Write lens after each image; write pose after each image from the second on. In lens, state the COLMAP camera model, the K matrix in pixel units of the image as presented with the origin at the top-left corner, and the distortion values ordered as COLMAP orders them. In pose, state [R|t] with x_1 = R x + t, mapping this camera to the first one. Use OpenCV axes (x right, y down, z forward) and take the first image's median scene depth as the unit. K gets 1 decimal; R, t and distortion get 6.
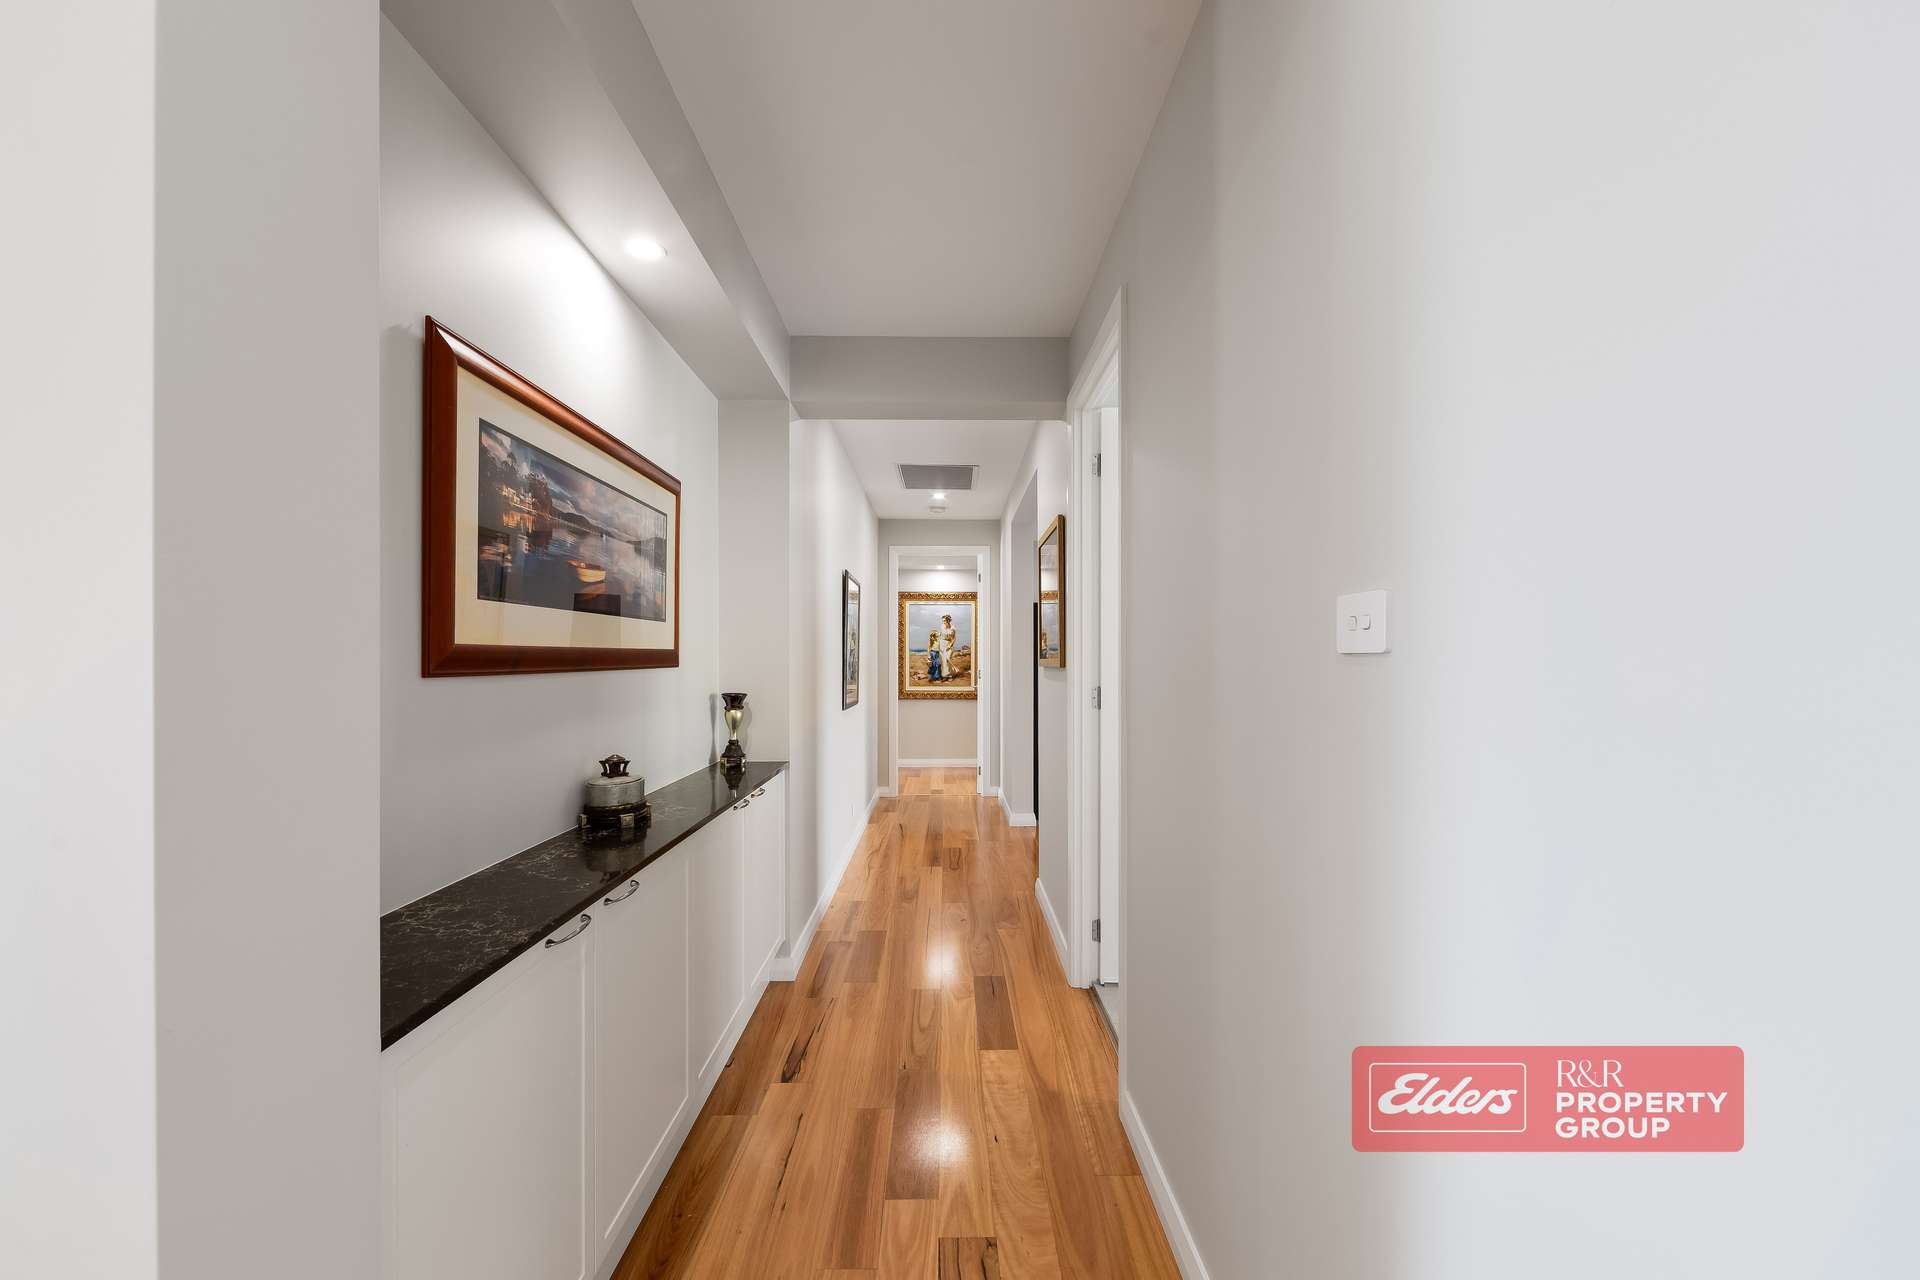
lens RADIAL K [[765.1, 0, 952.8], [0, 765.1, 679.1], [0, 0, 1]] dist [-0.001931, -0.000322]
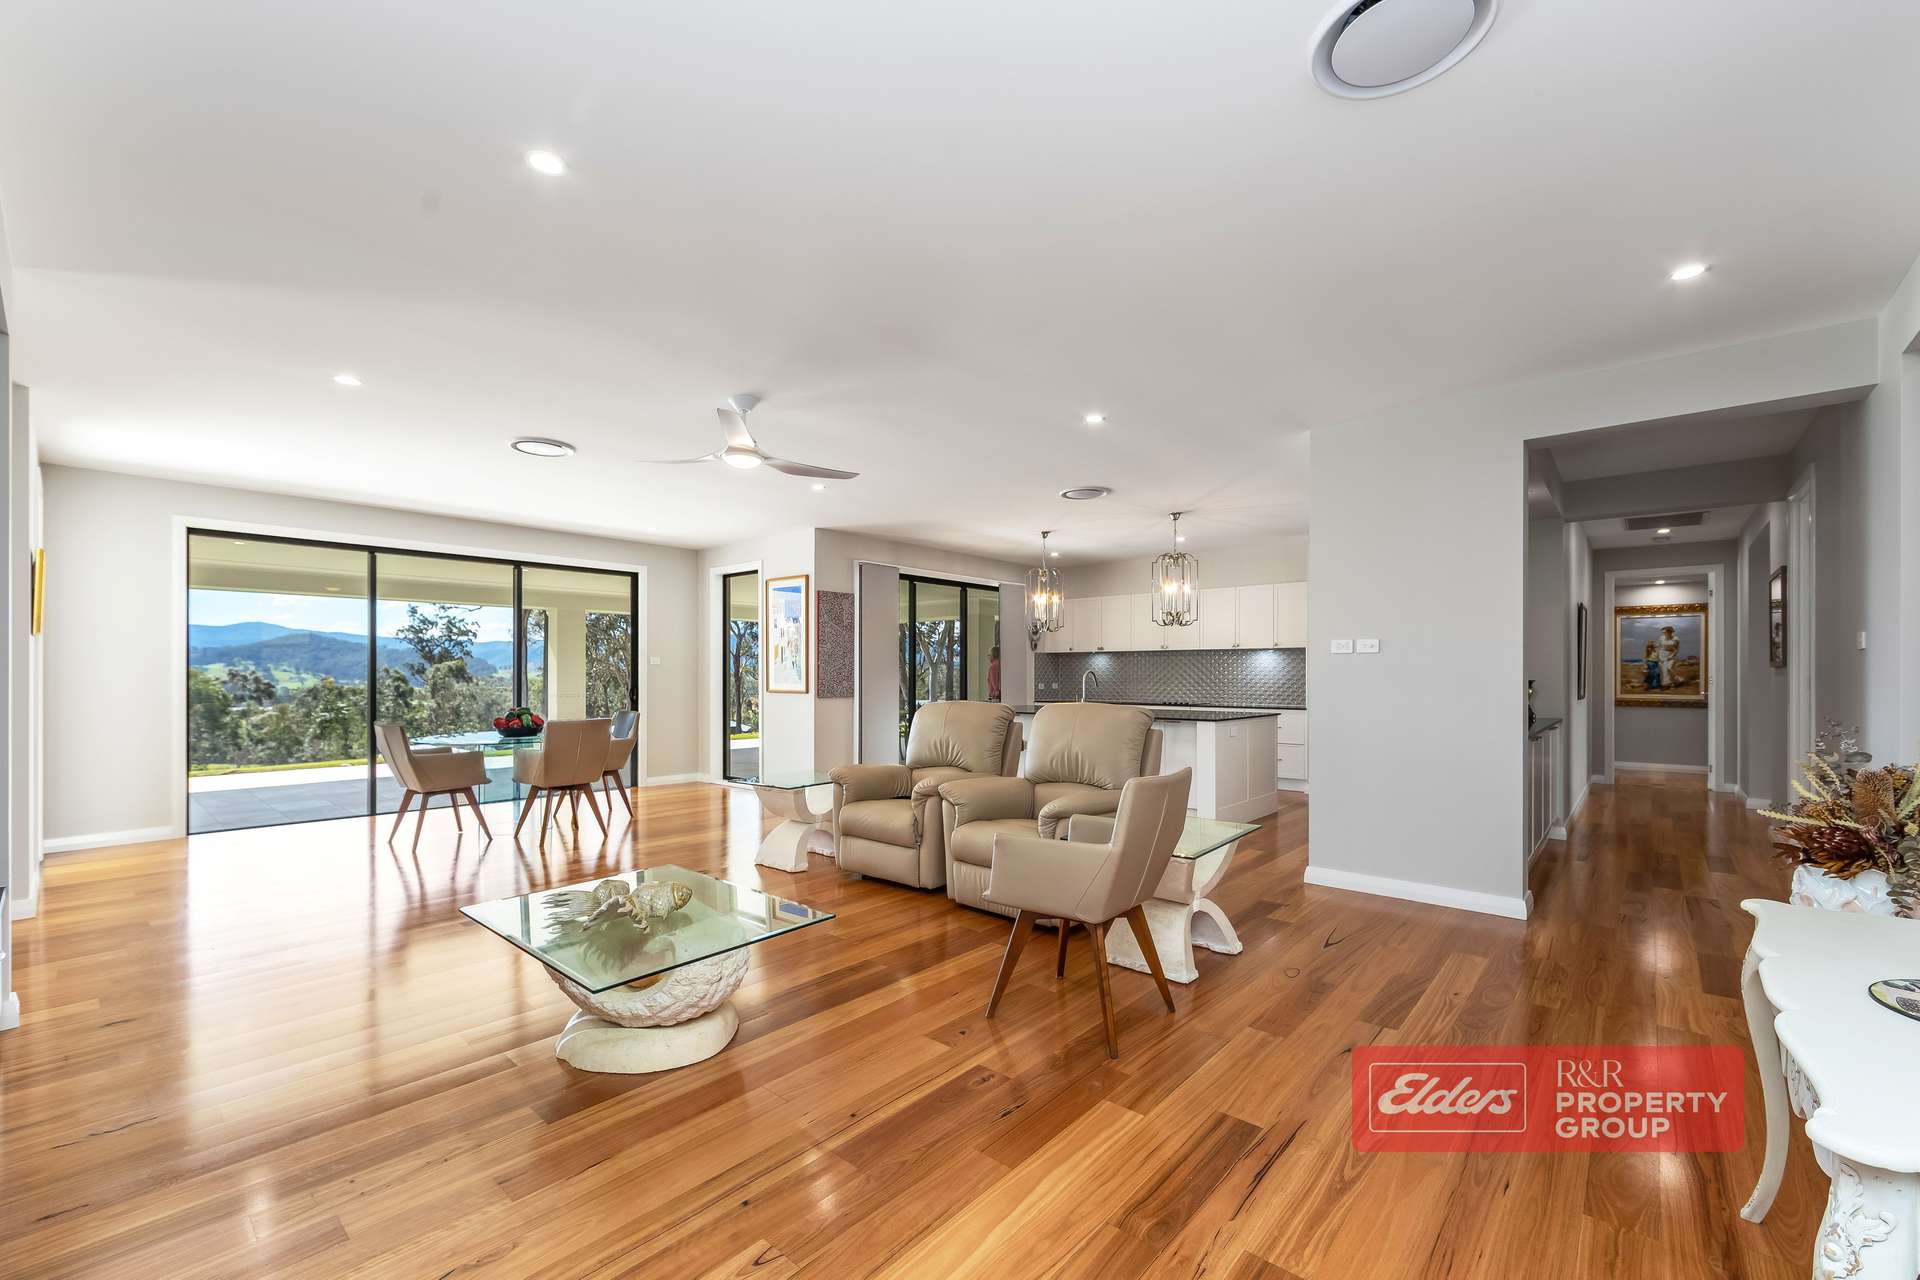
lens RADIAL K [[765.1, 0, 952.8], [0, 765.1, 679.1], [0, 0, 1]] dist [-0.001931, -0.000322]
pose [[0.732548, 0.003467, -0.680707, -0.013350], [-0.018514, 0.999719, -0.014832, 0.022368], [0.680464, 0.023467, 0.732406, -0.443355]]
